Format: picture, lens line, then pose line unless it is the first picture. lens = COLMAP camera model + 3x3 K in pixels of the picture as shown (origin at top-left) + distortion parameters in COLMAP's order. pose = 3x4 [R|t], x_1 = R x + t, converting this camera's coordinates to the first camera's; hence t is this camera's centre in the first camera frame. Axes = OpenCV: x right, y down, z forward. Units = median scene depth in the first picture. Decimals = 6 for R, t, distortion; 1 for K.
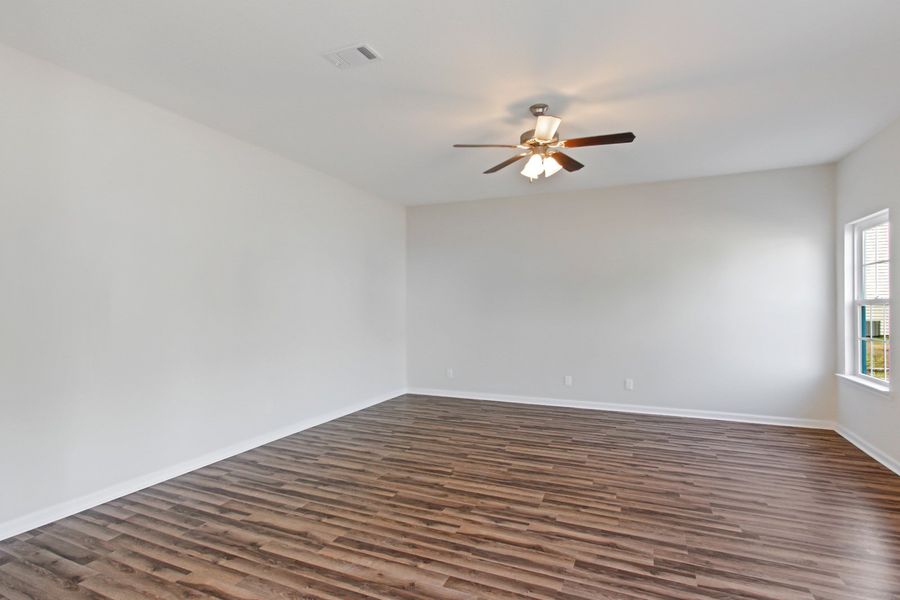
lens RADIAL K [[399.5, 0, 459.1], [0, 399.5, 303.1], [0, 0, 1]] dist [-0.010344, 0.000066]
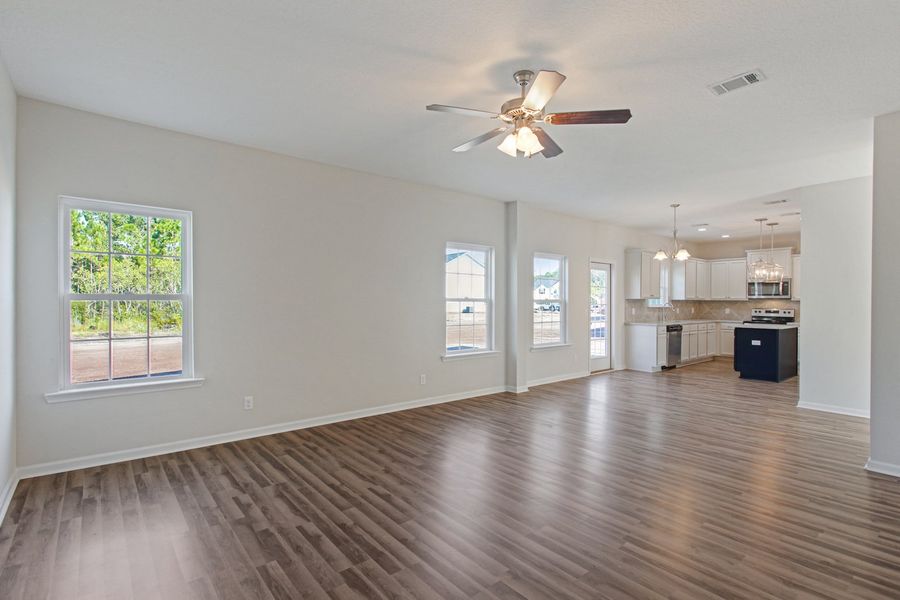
lens RADIAL K [[447.1, 0, 455.1], [0, 447.1, 303.6], [0, 0, 1]] dist [0.001003, -0.000646]
pose [[-0.889357, -0.004302, 0.457194, -0.112321], [-0.005201, 0.999986, -0.000708, 0.014945], [-0.457185, -0.003008, -0.889367, 1.872074]]
